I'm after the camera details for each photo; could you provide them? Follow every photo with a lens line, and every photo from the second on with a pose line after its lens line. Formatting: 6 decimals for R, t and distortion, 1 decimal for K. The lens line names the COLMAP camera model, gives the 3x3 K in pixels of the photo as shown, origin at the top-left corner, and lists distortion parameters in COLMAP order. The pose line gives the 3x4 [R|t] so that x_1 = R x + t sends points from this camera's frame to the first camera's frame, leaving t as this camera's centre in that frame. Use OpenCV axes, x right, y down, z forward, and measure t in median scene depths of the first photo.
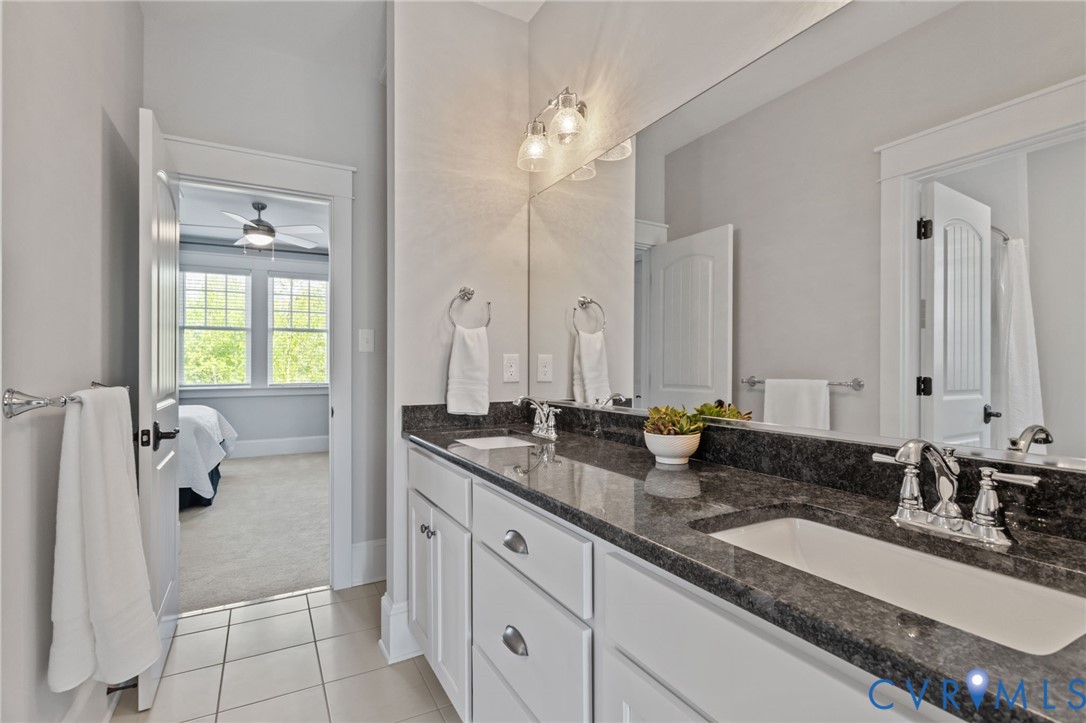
lens RADIAL K [[516.6, 0, 541.6], [0, 516.6, 365.4], [0, 0, 1]] dist [0.000013, 0.000061]
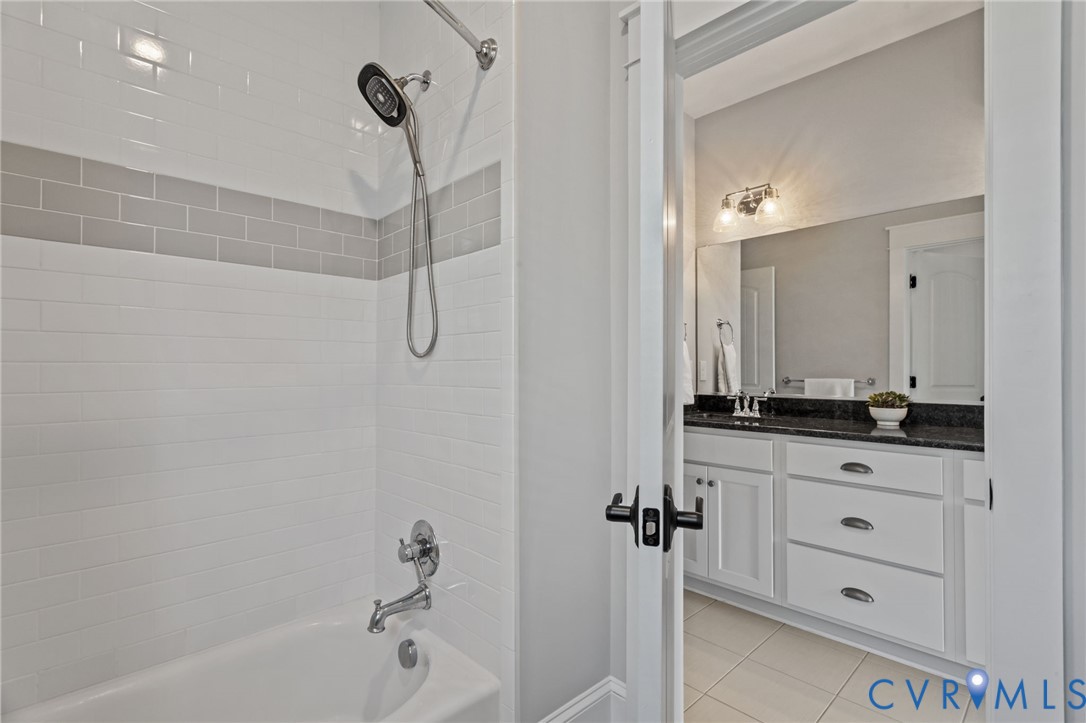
lens RADIAL K [[516.6, 0, 545.3], [0, 516.6, 369.5], [0, 0, 1]] dist [0.000013, 0.000061]
pose [[0.961416, 0.001461, 0.275094, -0.766245], [-0.002251, 0.999994, 0.002555, -0.000617], [-0.275088, -0.003076, 0.961414, -0.203722]]
